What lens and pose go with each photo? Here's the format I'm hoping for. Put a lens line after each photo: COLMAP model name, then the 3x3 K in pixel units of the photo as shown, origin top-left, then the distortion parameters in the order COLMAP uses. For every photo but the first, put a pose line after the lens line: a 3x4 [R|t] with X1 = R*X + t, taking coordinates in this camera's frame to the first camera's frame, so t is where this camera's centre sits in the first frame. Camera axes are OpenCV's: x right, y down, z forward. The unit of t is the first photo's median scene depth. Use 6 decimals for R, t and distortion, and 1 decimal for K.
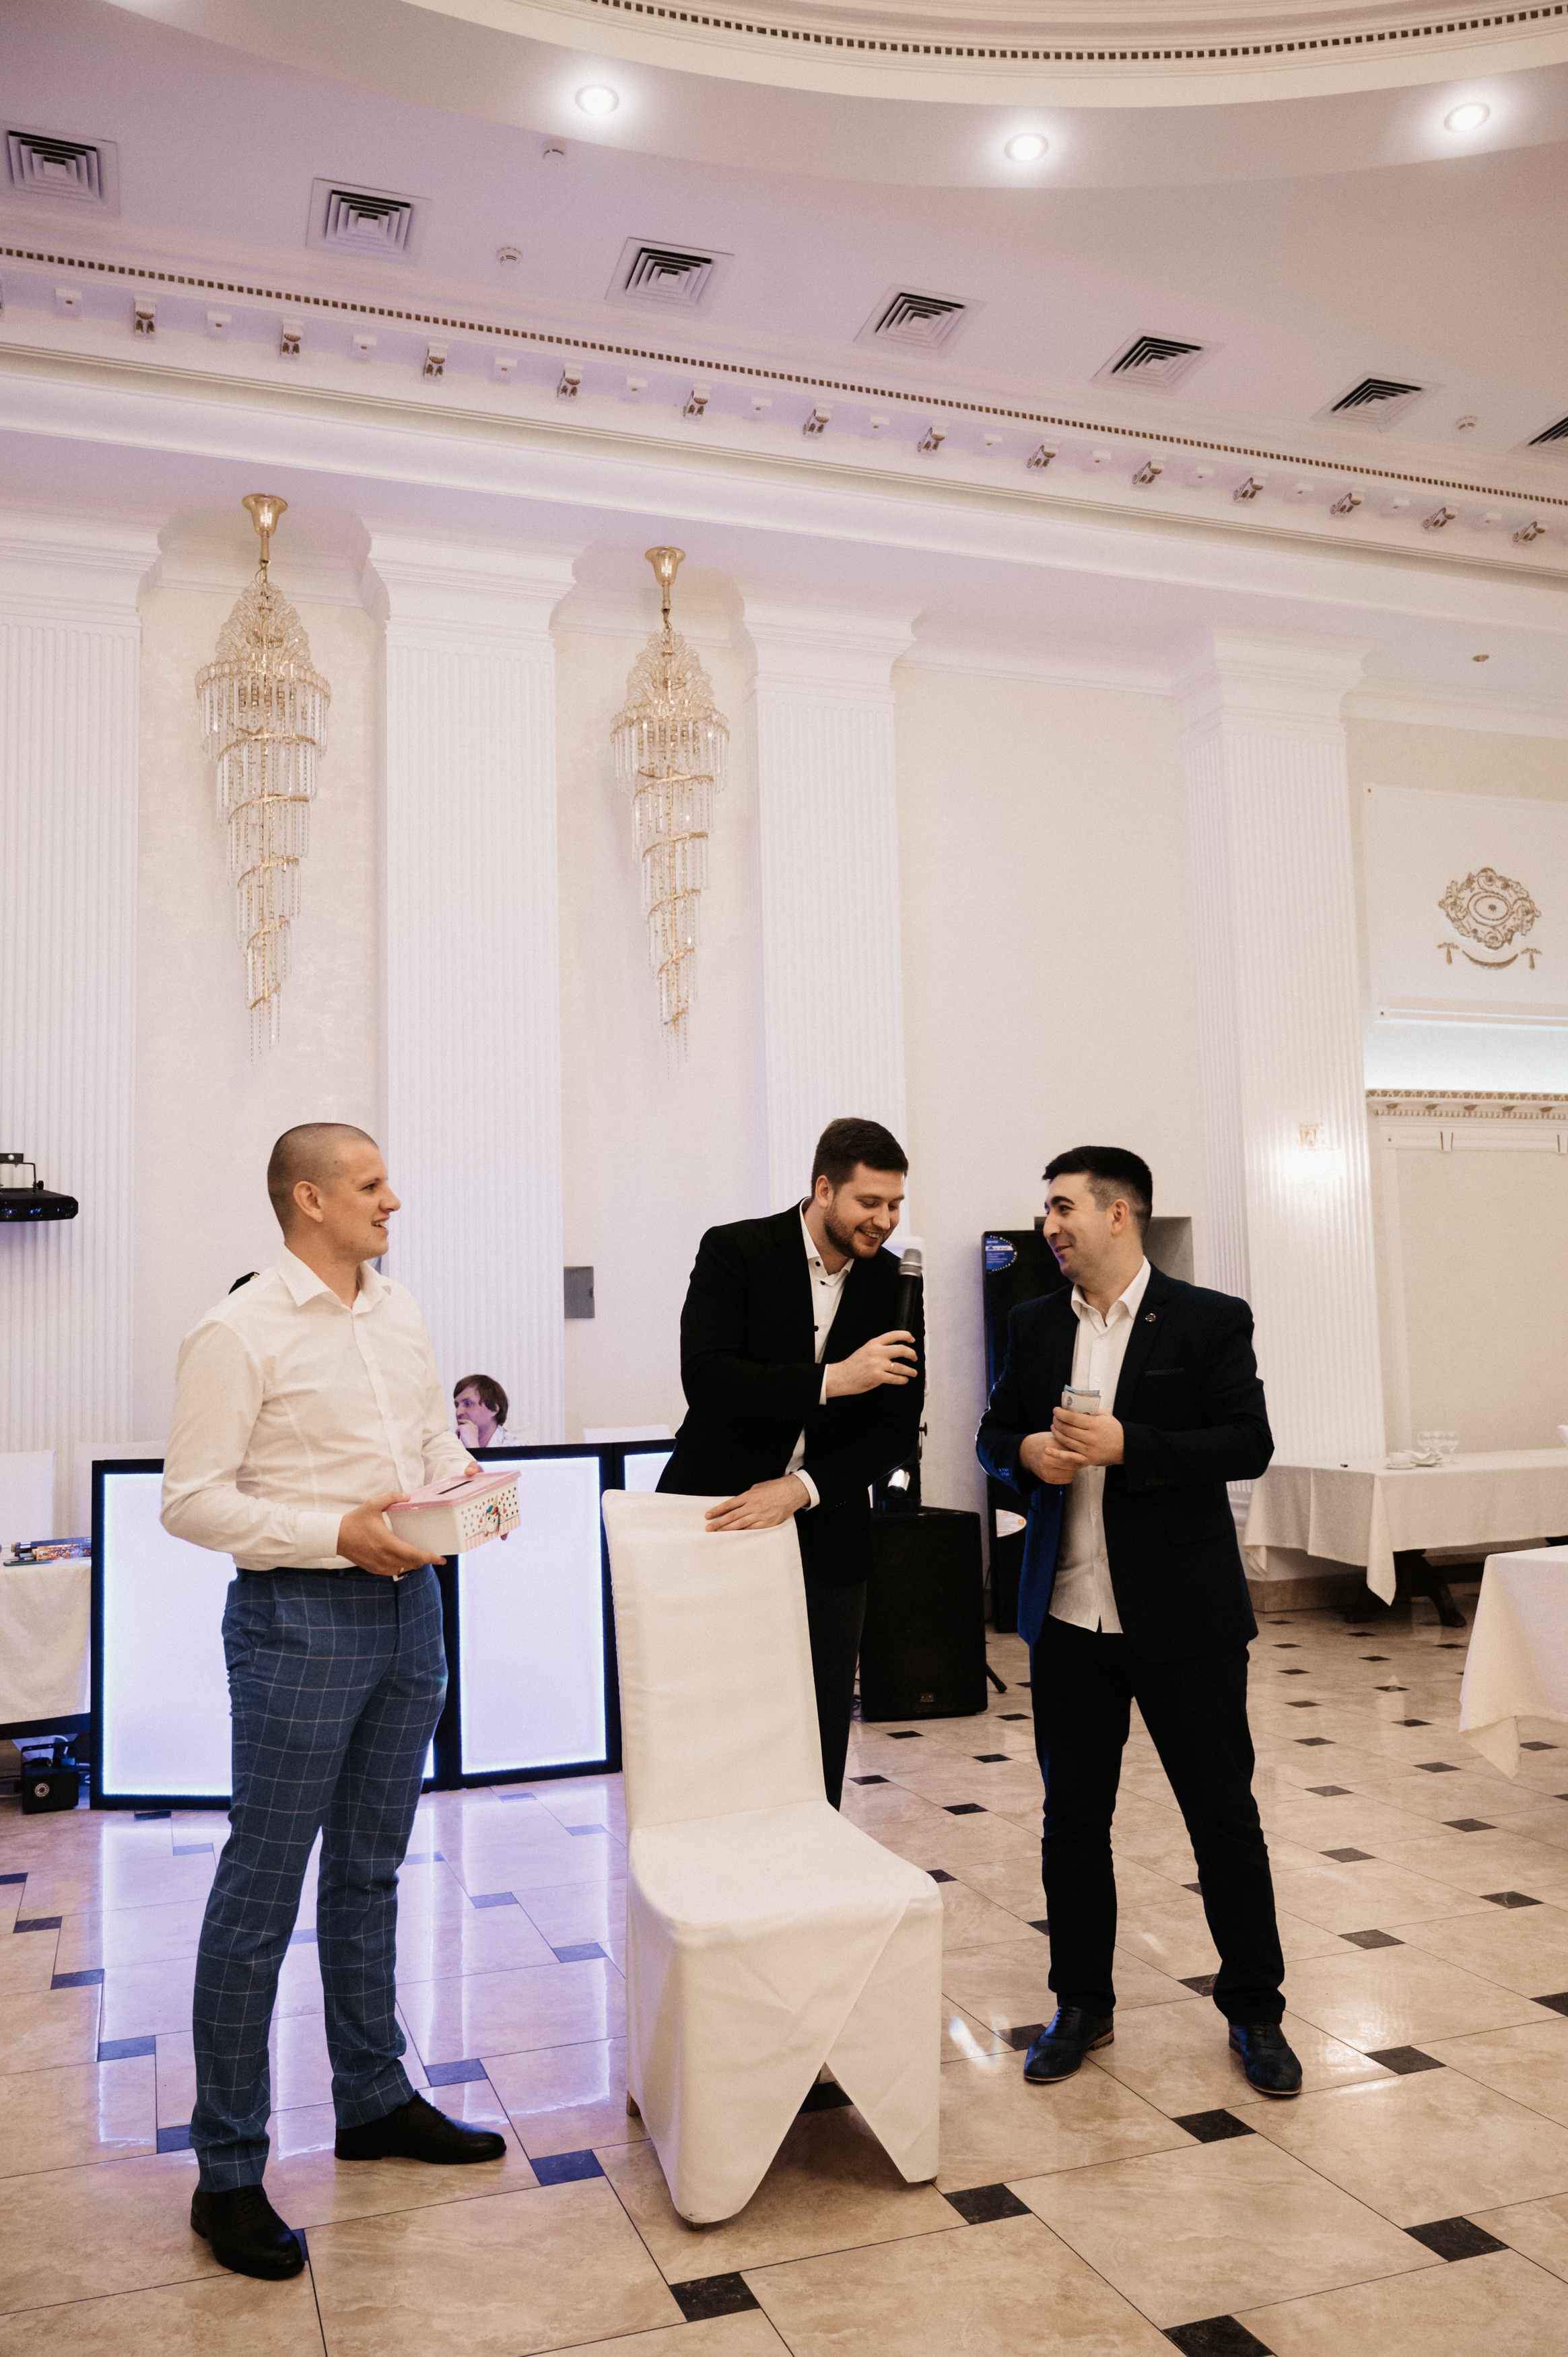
lens RADIAL K [[1769.2, 0, 770.5], [0, 1769.2, 1205.5], [0, 0, 1]] dist [-0.009528, -0.001357]
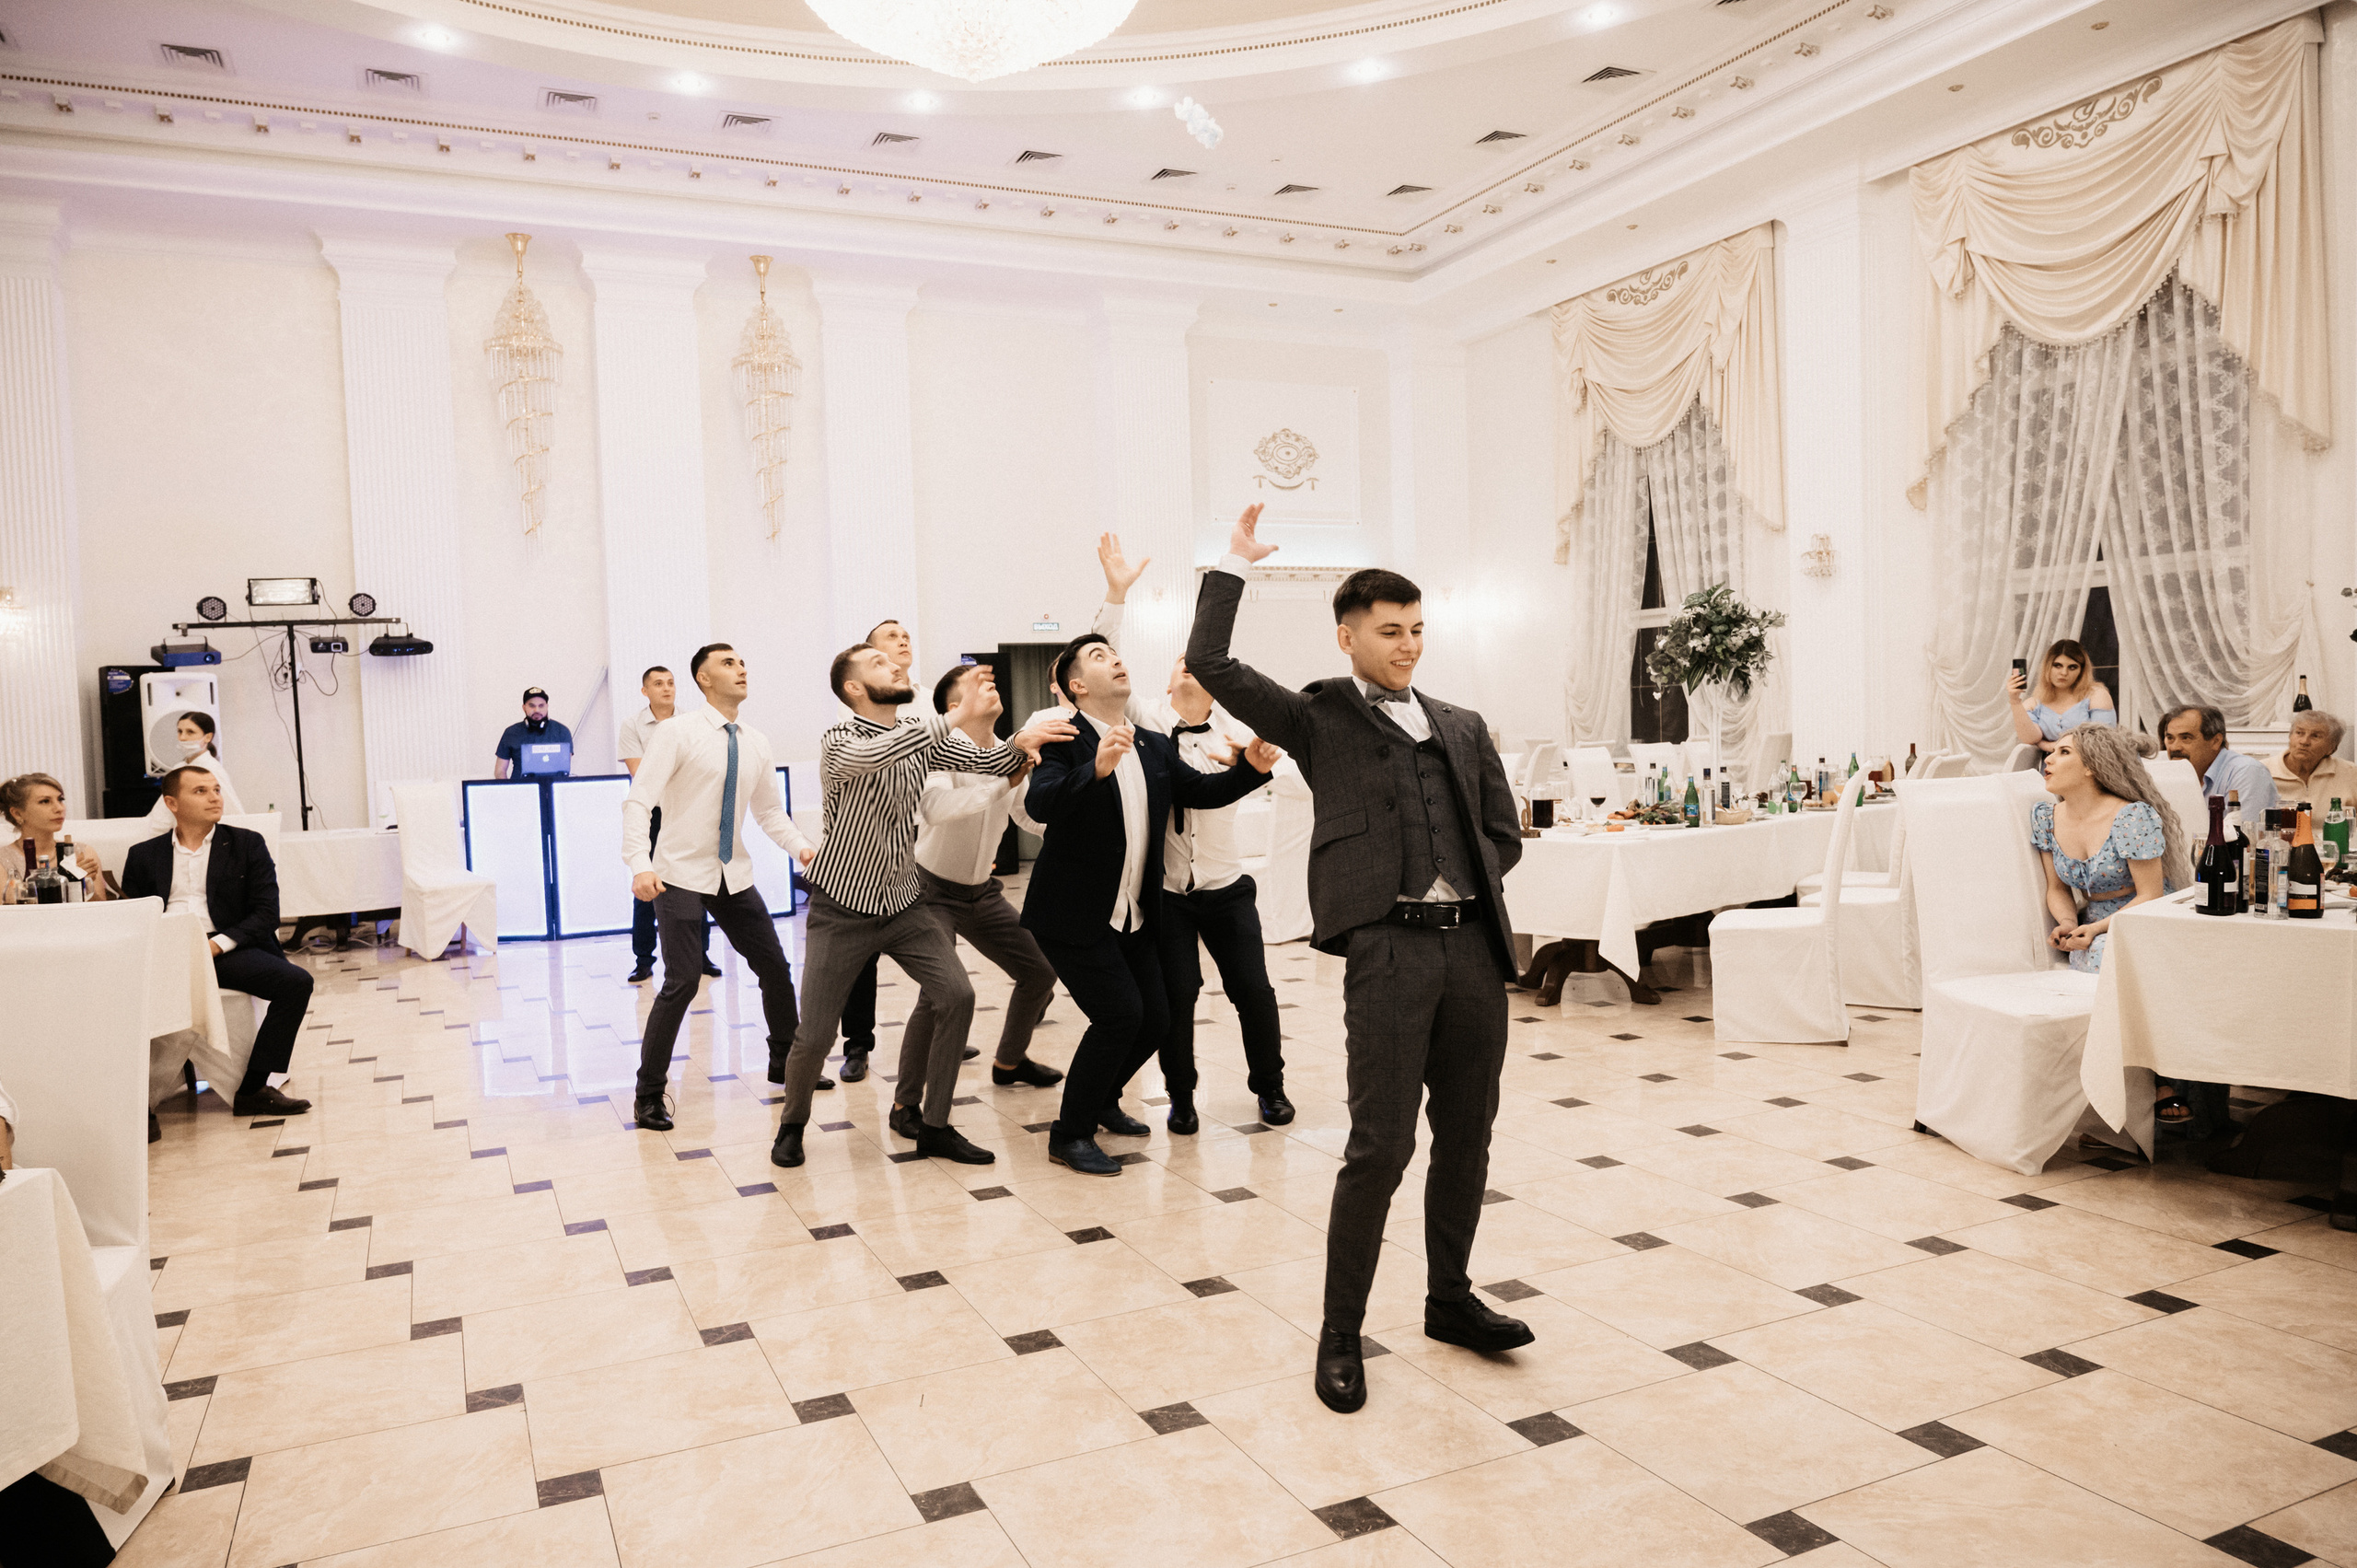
lens RADIAL K [[1583.7, 0, 1155.7], [0, 1583.7, 789.8], [0, 0, 1]] dist [-0.000768, 0.000491]
pose [[0.994841, -0.014024, 0.100477, 0.152110], [0.001381, 0.992180, 0.124805, -0.046871], [-0.101441, -0.124022, 0.987081, -0.587875]]
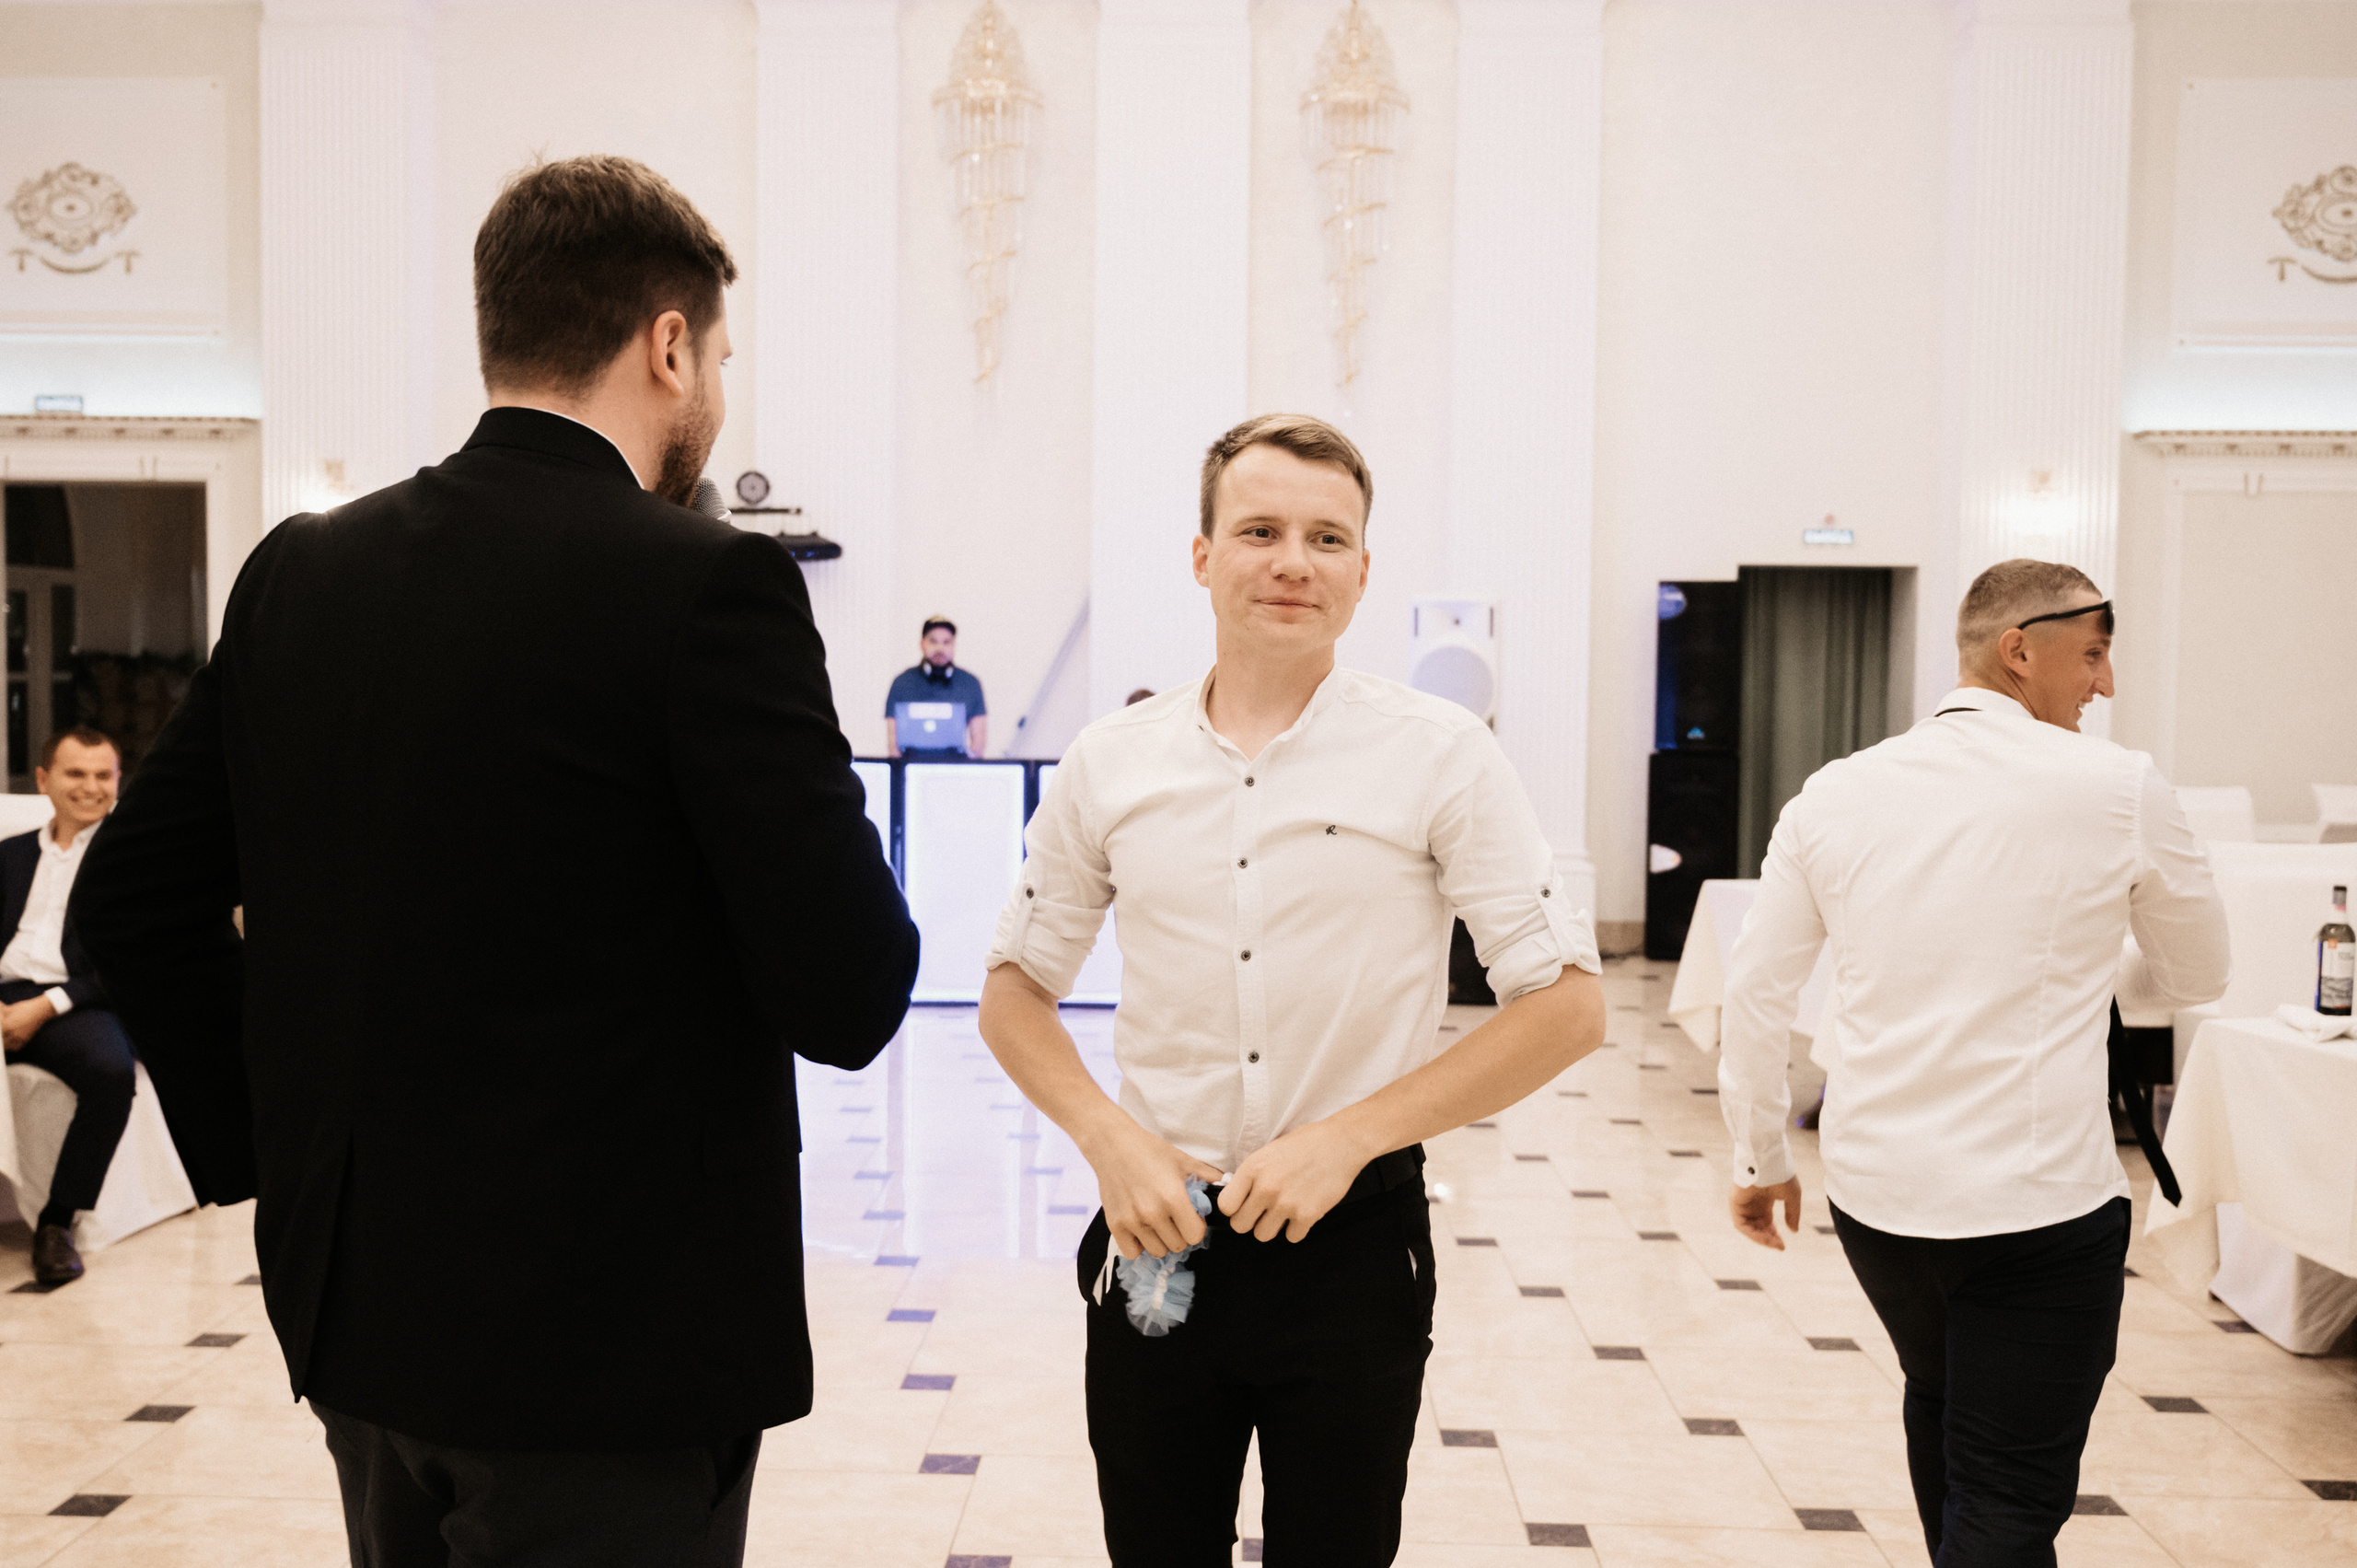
lens RADIAL K [[2340.5, 0, 1147.6], [0, 2340.5, 779.0], [0, 0, 1]] dist [0.012269, -0.010056]
pose [[0.929401, 0.053466, -0.365179, 0.346581], [-0.004688, 0.991082, 0.133173, -0.050505], [0.369043, -0.122059, 0.921363, -0.376907]]
